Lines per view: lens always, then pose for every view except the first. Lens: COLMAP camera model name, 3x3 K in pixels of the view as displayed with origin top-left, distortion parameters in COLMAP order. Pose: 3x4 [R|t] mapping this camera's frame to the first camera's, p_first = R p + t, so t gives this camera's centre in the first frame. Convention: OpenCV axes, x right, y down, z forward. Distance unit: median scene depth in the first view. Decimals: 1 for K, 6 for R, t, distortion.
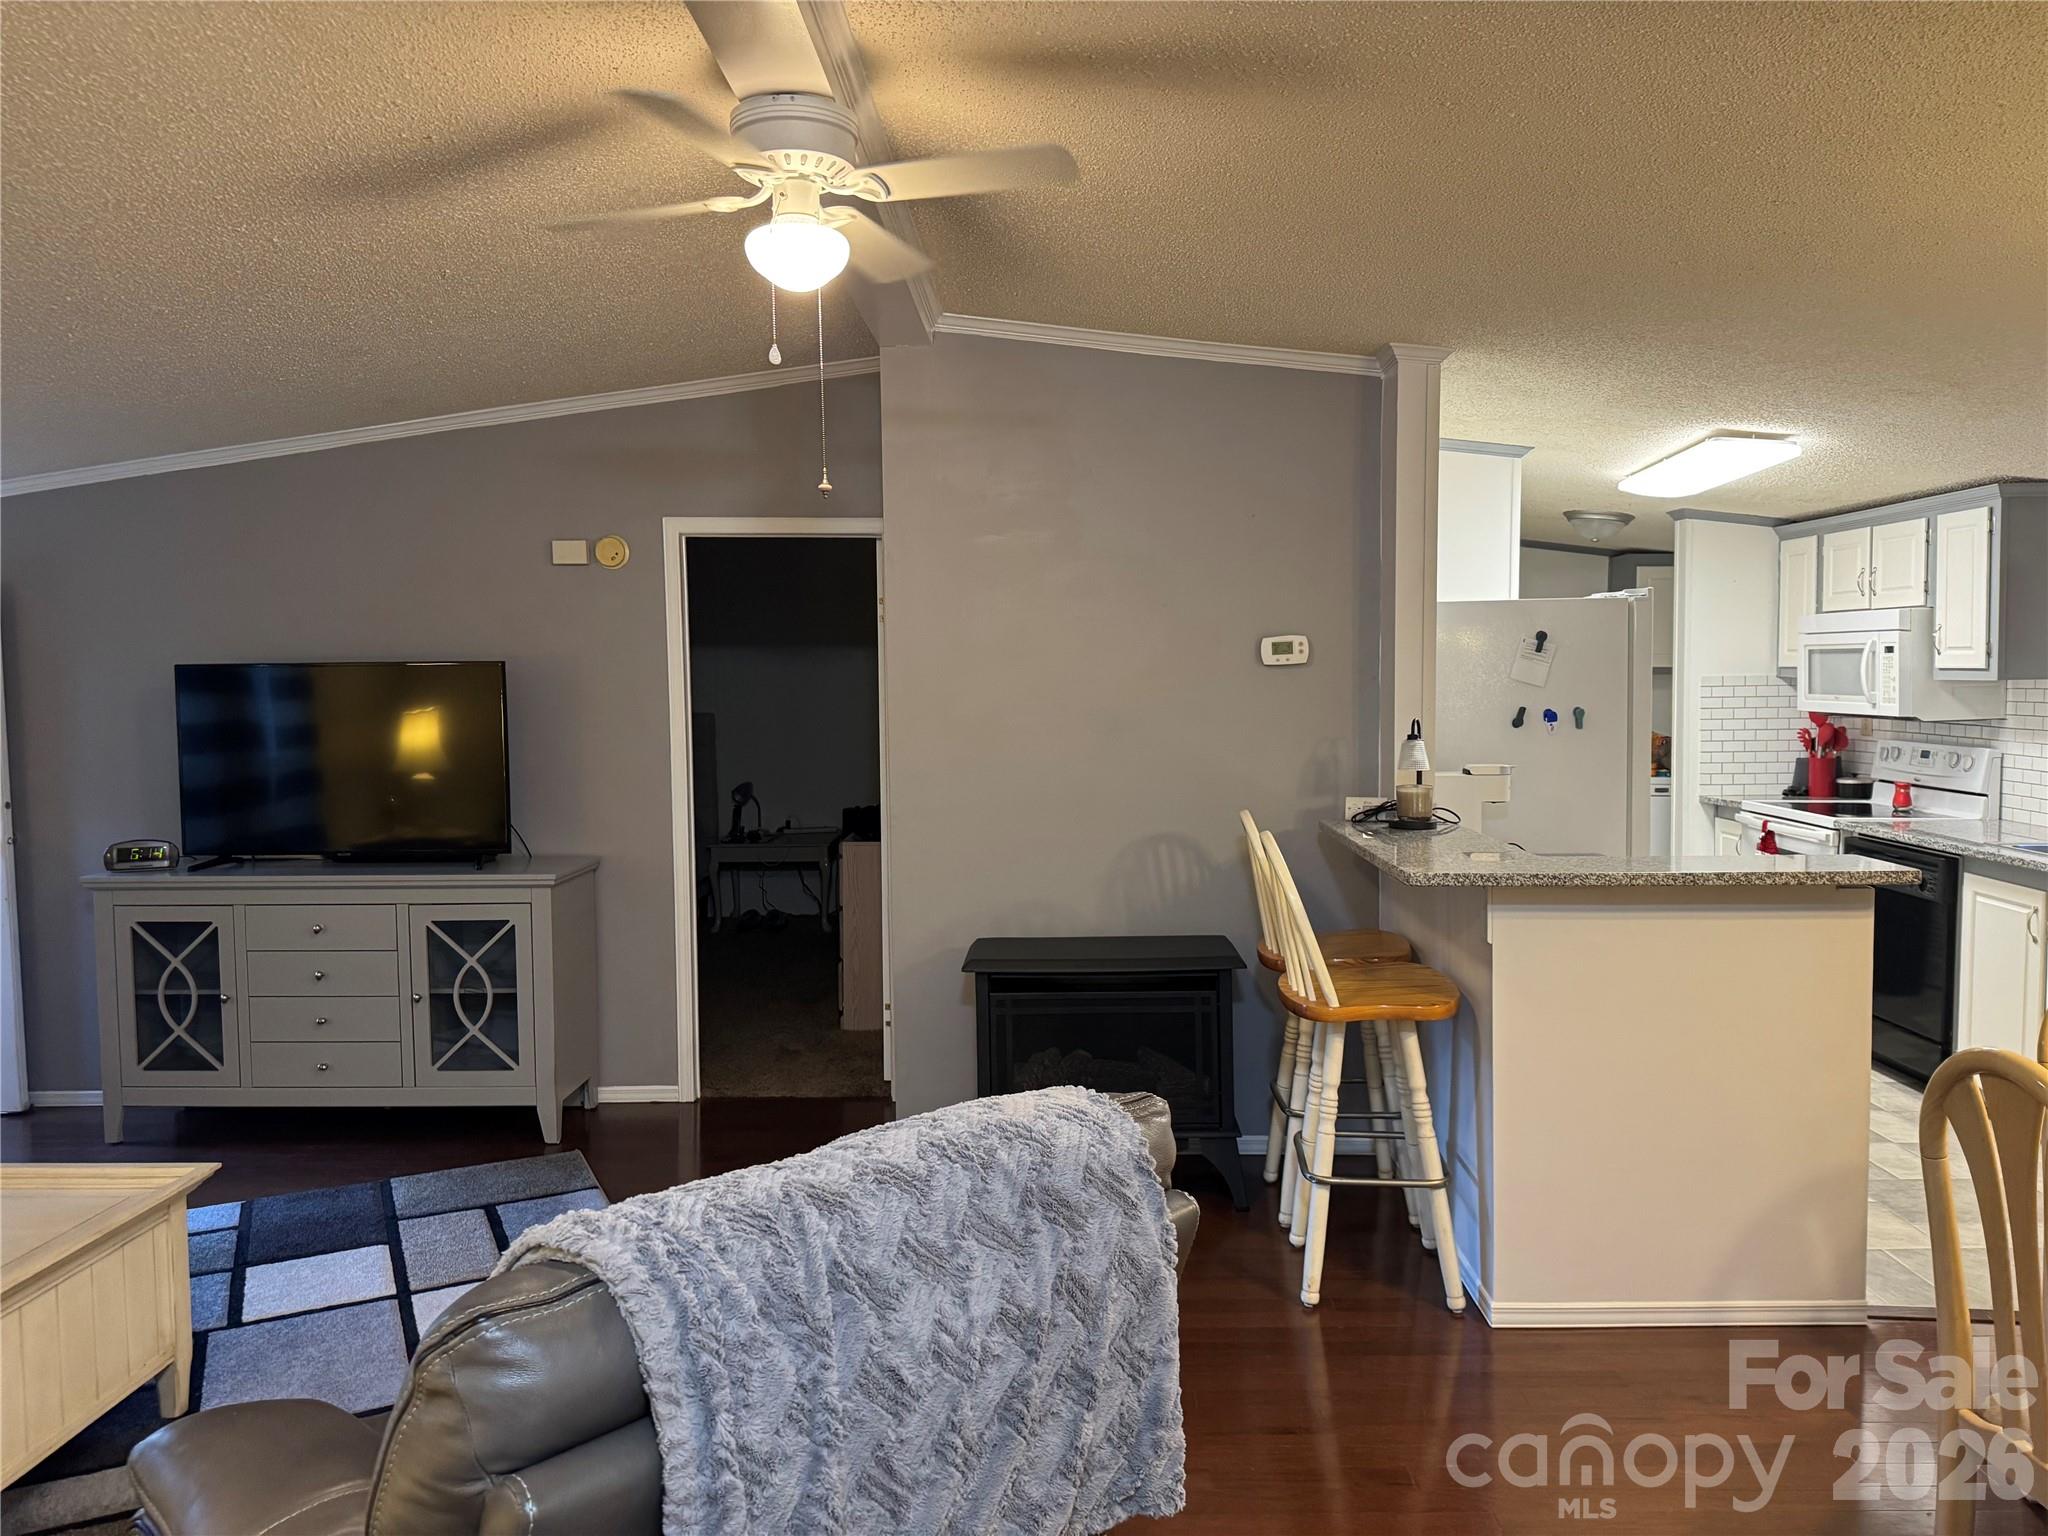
lens RADIAL K [[1433.8, 0, 1019.3], [0, 1433.8, 760.3], [0, 0, 1]] dist [0.034423, -0.047892]
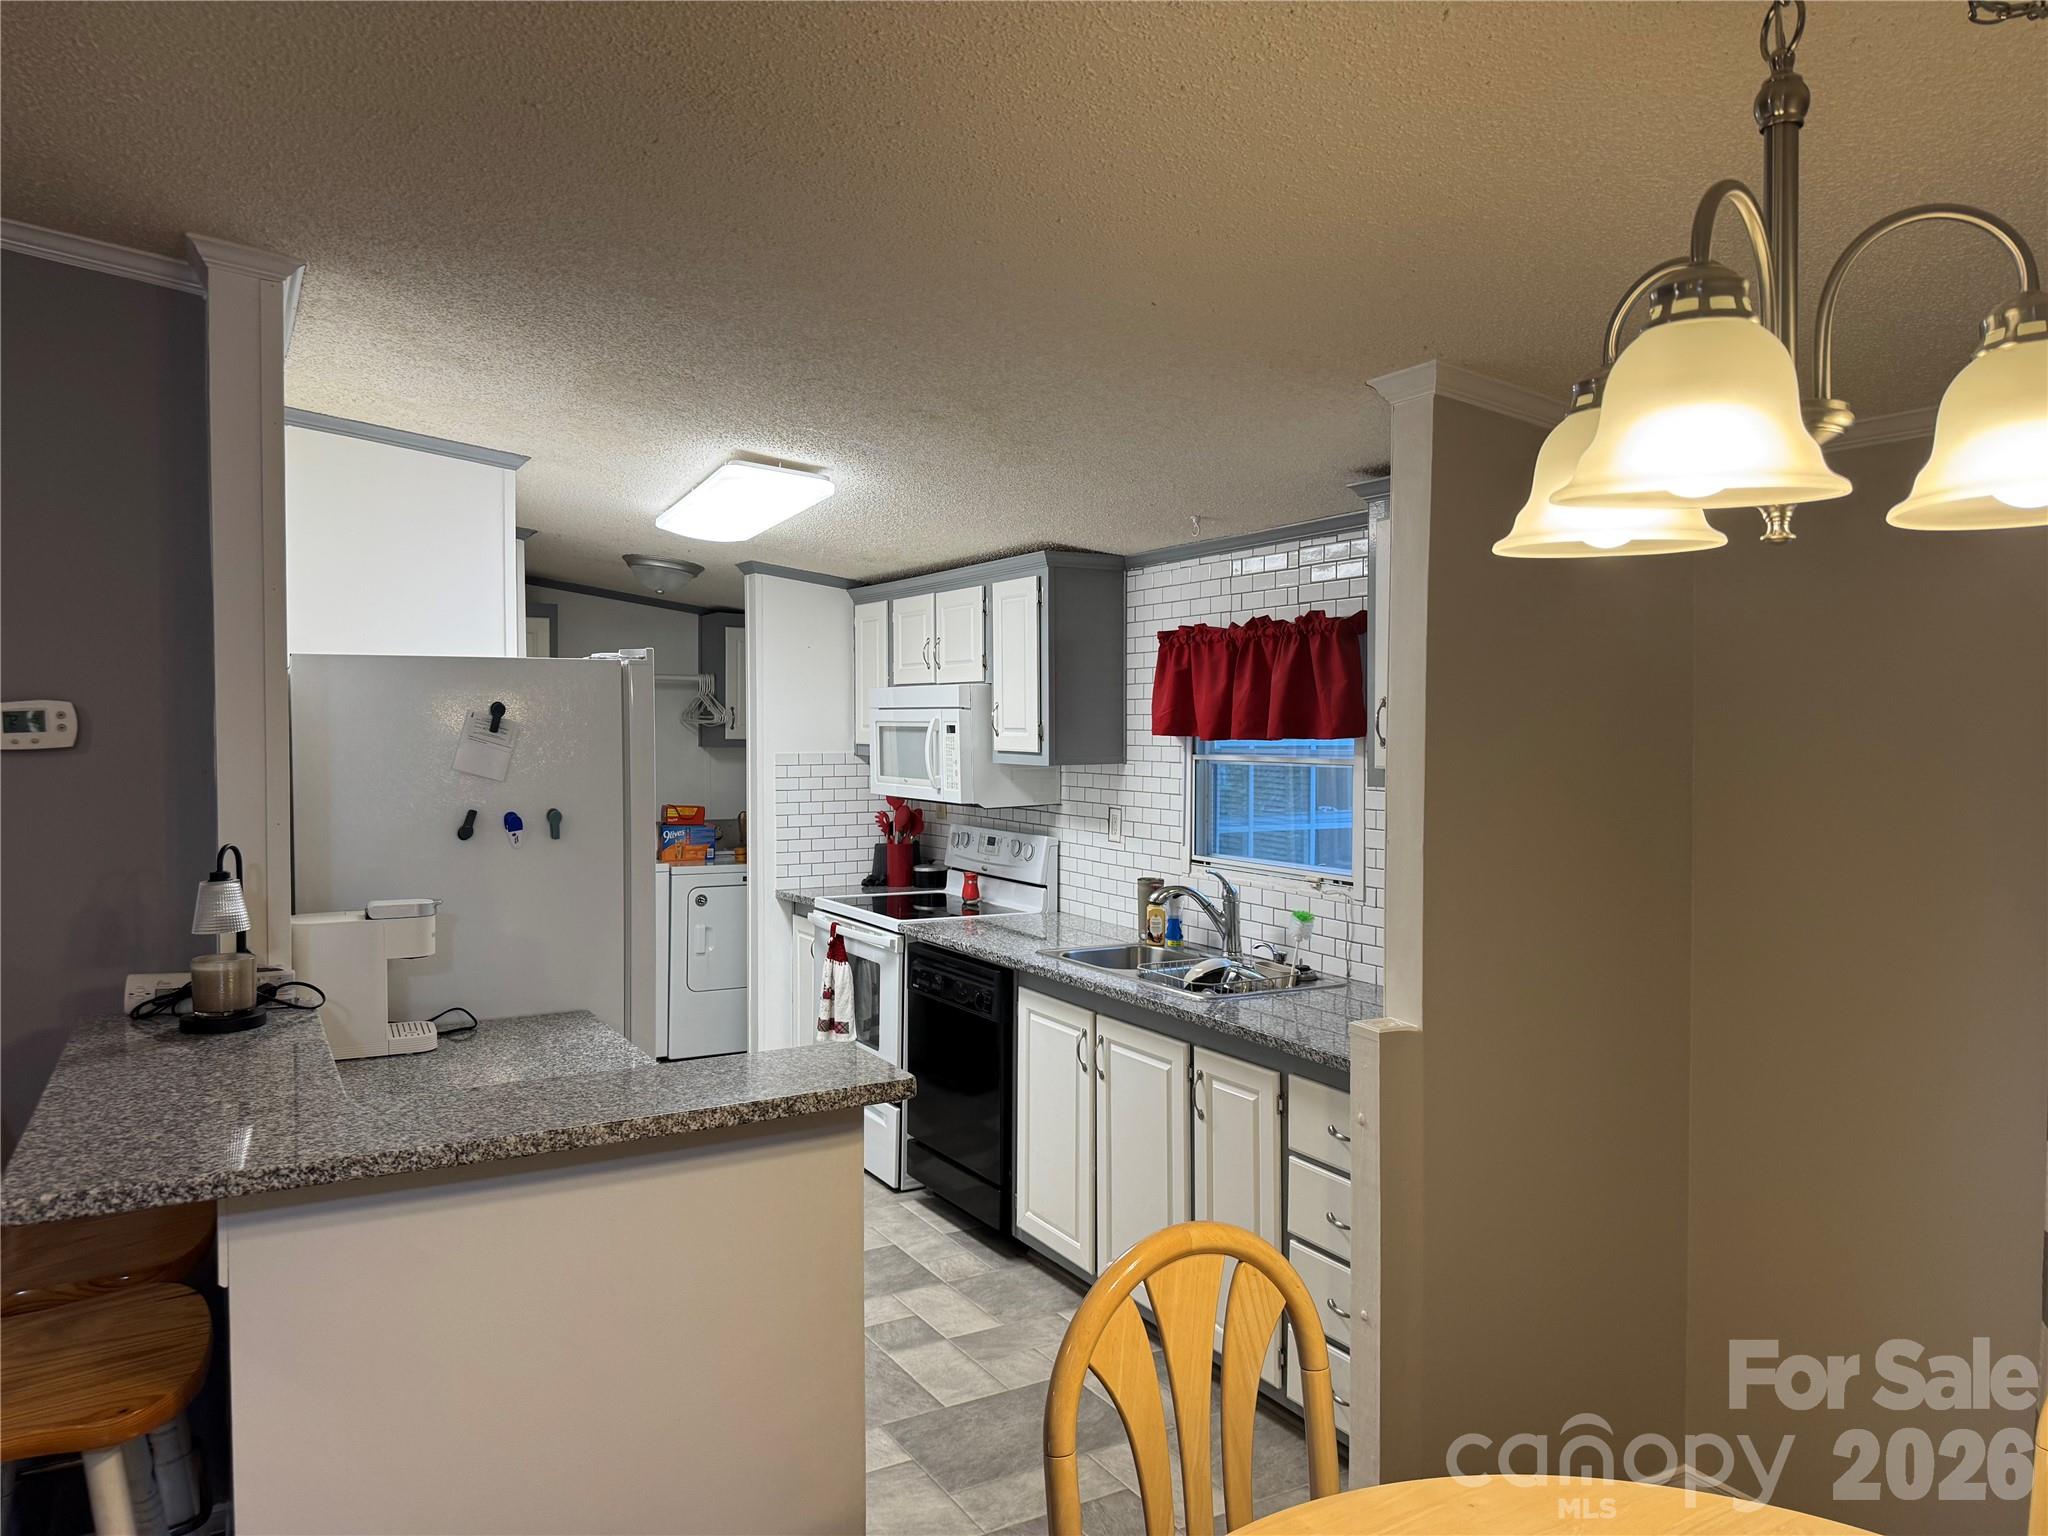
lens RADIAL K [[1433.8, 0, 1021.1], [0, 1433.8, 756.2], [0, 0, 1]] dist [0.034423, -0.047892]
pose [[0.852244, 0.002088, 0.523141, 0.173051], [0.019605, 0.999162, -0.035927, -0.026962], [-0.522778, 0.040875, 0.851489, 0.217051]]
